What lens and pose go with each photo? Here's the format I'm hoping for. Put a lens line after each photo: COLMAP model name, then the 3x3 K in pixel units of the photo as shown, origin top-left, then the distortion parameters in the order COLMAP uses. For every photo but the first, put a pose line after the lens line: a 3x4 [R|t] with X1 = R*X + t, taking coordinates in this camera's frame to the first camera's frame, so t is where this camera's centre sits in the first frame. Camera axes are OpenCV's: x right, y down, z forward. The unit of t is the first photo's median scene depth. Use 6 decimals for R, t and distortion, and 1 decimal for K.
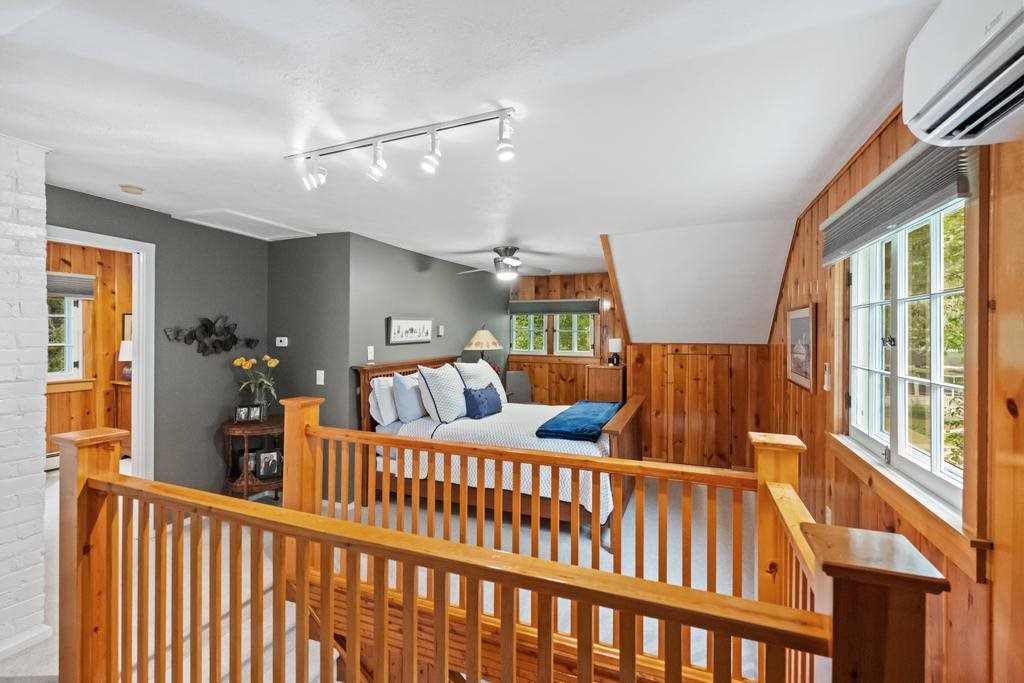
lens RADIAL K [[456.7, 0, 511.1], [0, 456.7, 335.9], [0, 0, 1]] dist [-0.004596, -0.000498]
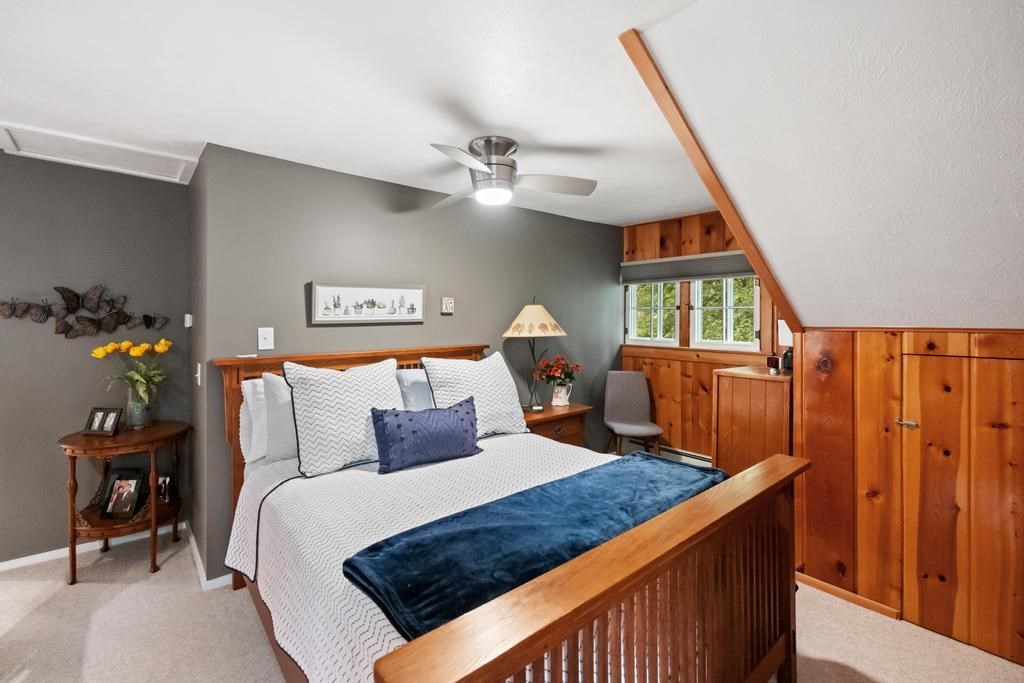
lens RADIAL K [[456.7, 0, 509.0], [0, 456.7, 320.6], [0, 0, 1]] dist [-0.004596, -0.000498]
pose [[0.885504, 0.000807, -0.464631, 0.219560], [-0.002159, 0.999995, -0.002379, 0.010887], [0.464627, 0.003109, 0.885501, 0.473965]]
